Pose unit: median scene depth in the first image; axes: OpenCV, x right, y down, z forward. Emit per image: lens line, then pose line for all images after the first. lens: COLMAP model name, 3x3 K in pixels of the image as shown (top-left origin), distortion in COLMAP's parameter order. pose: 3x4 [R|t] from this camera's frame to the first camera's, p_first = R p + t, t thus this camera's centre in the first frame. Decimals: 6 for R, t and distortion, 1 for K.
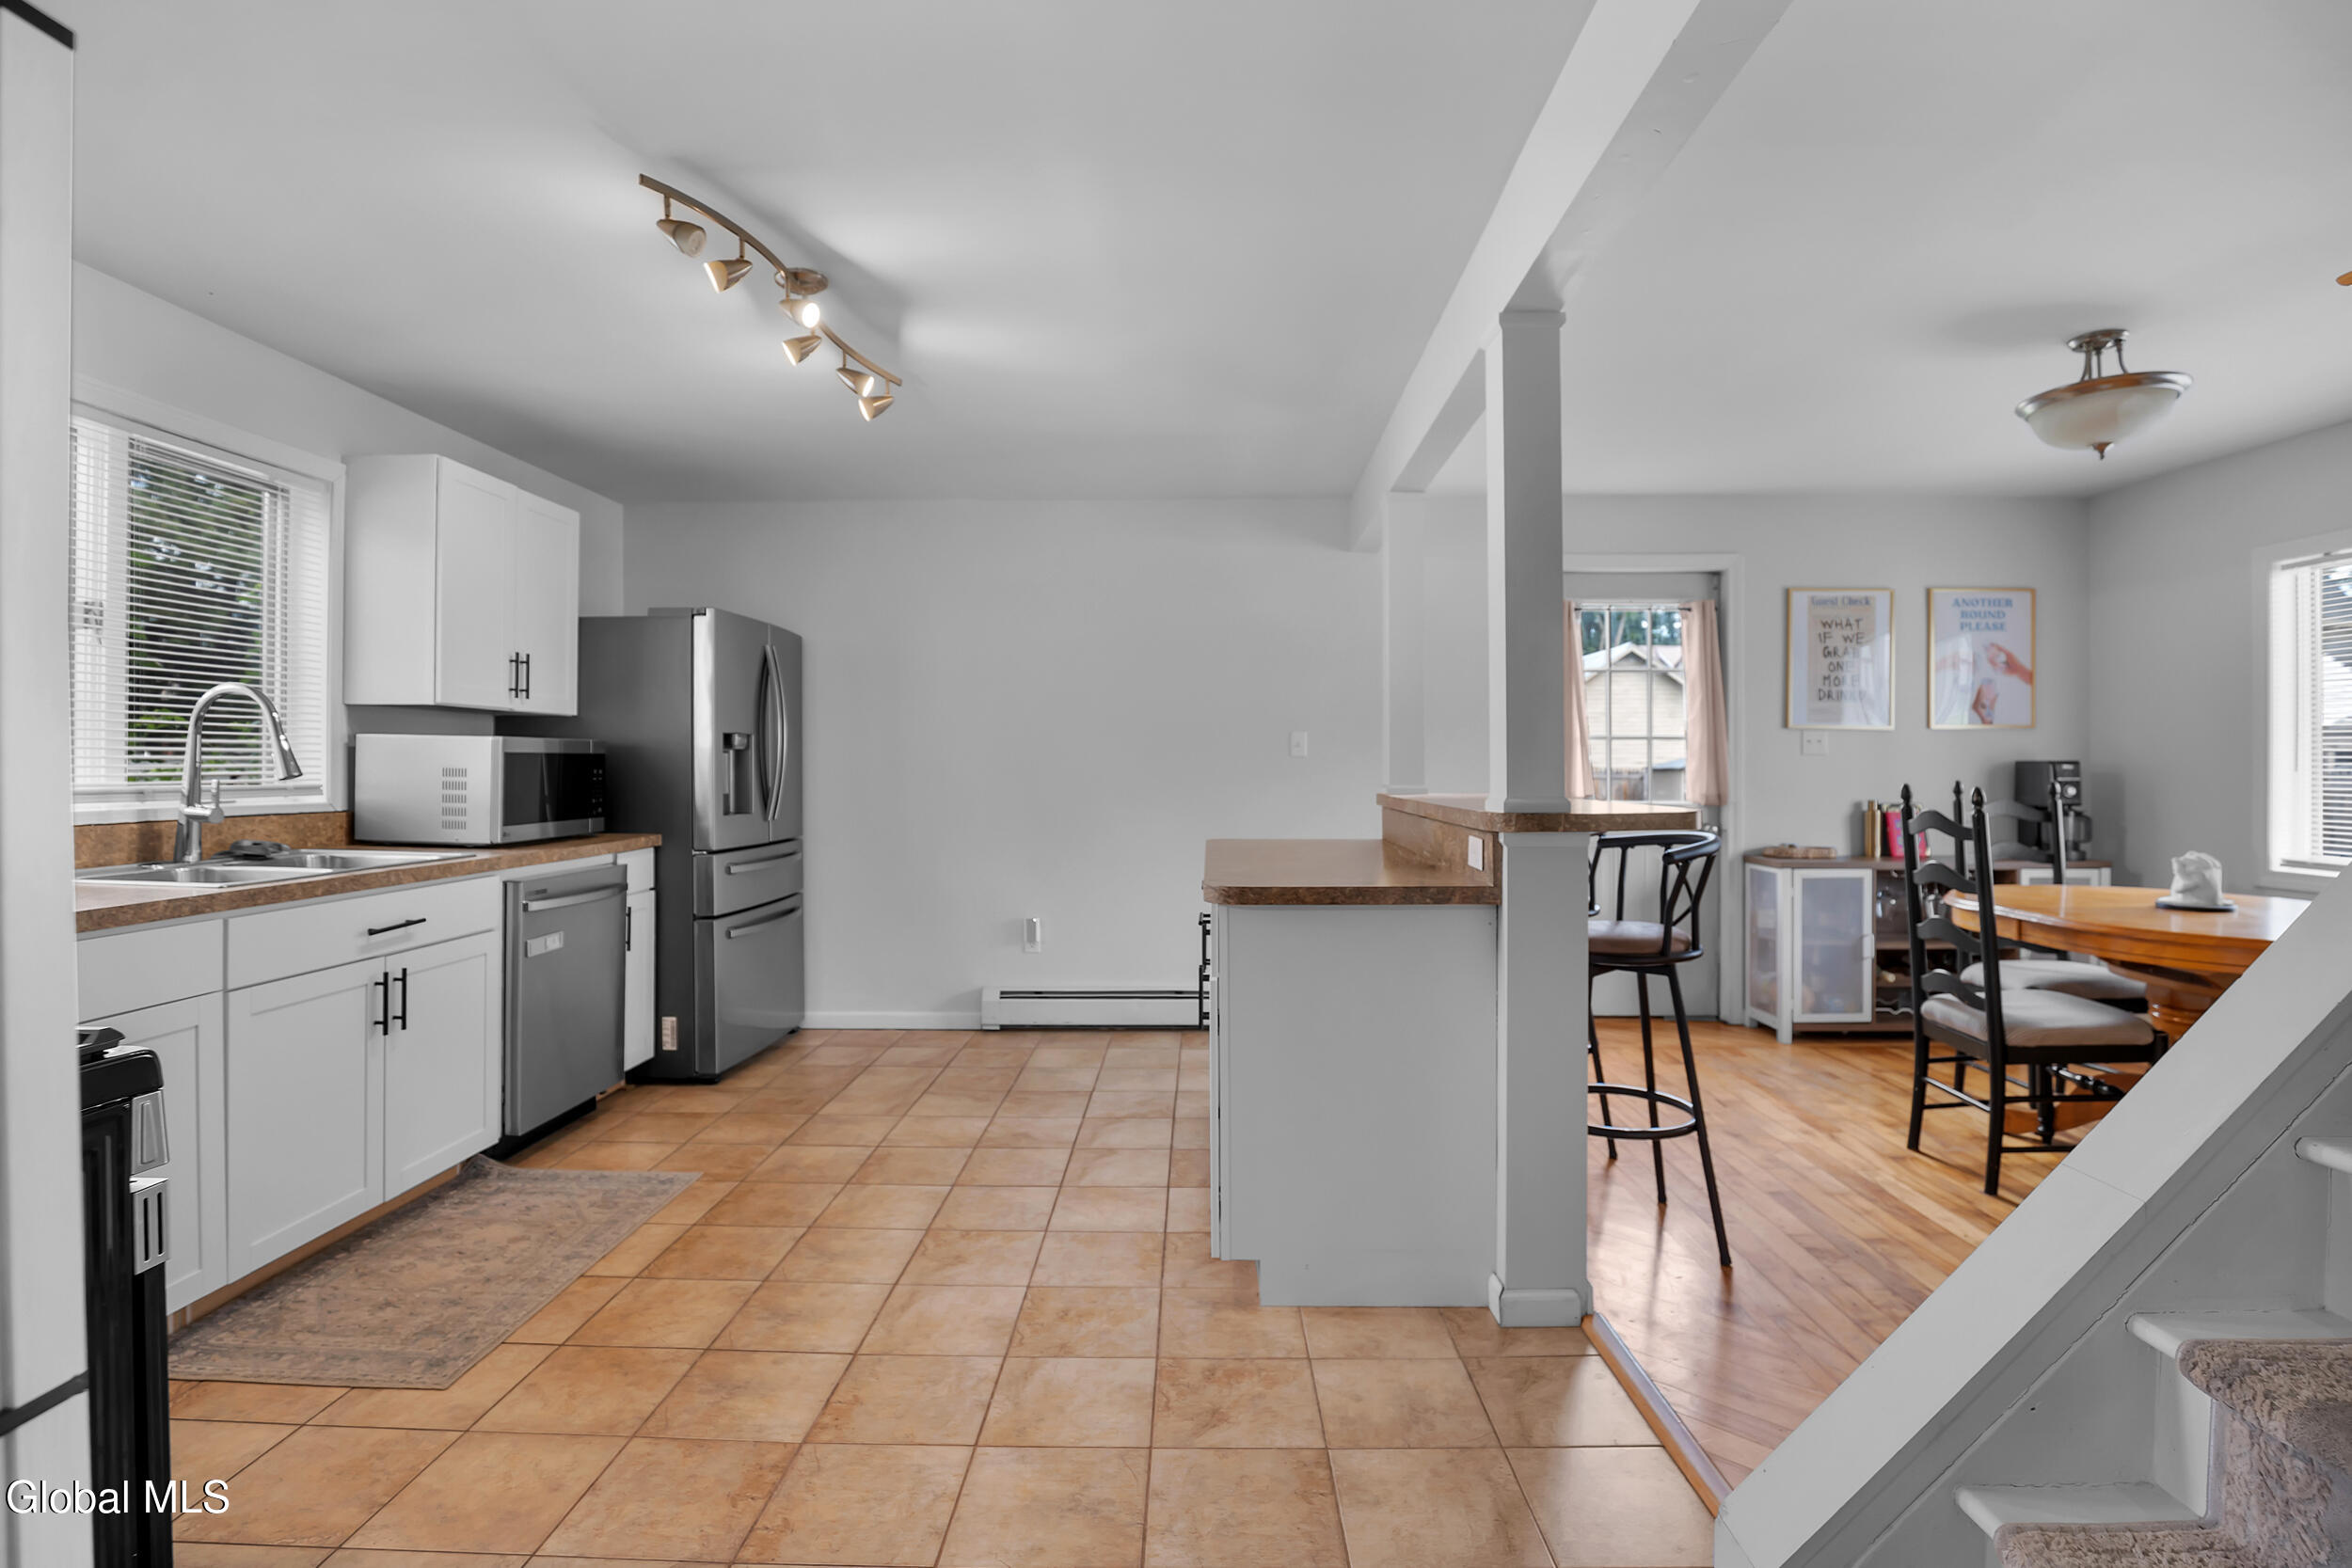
lens RADIAL K [[1127.2, 0, 1169.8], [0, 1127.2, 773.5], [0, 0, 1]] dist [-0.025986, 0.003836]
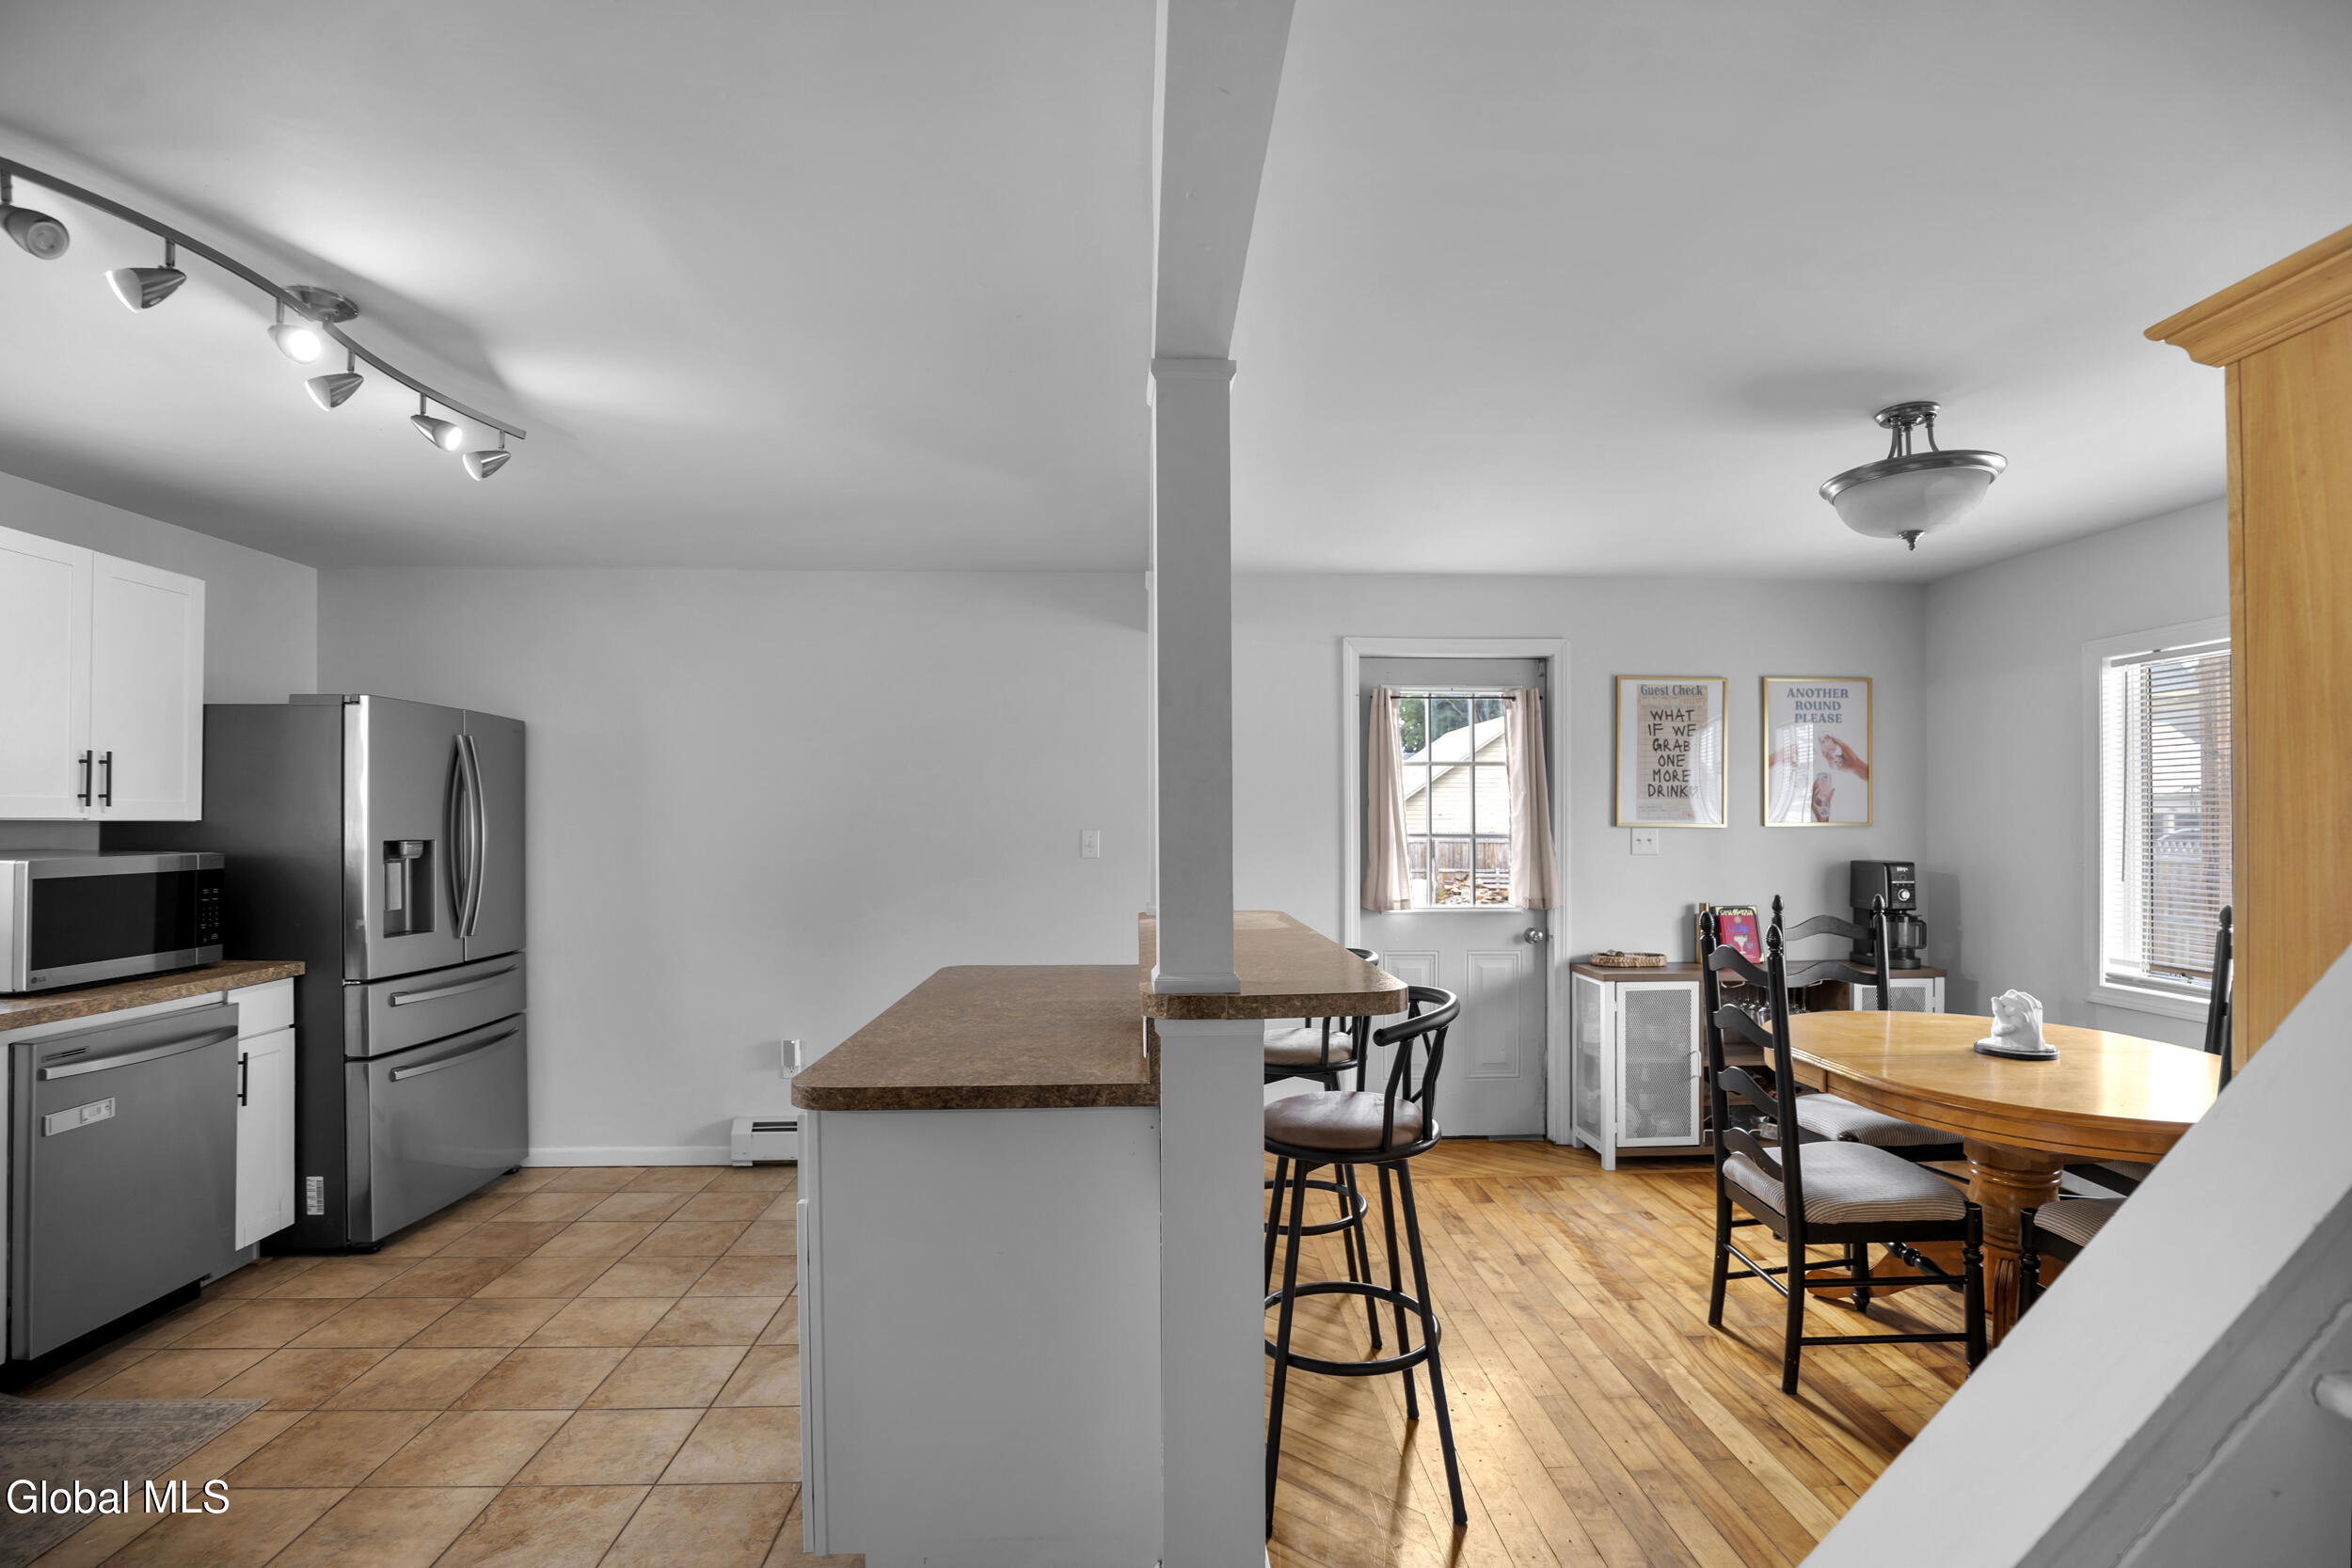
lens RADIAL K [[1127.2, 0, 1158.5], [0, 1127.2, 829.6], [0, 0, 1]] dist [-0.025986, 0.003836]
pose [[0.997567, 0.000128, 0.069709, 0.141582], [0.000268, 0.999984, -0.005664, -0.043298], [-0.069709, 0.005669, 0.997551, 0.123470]]
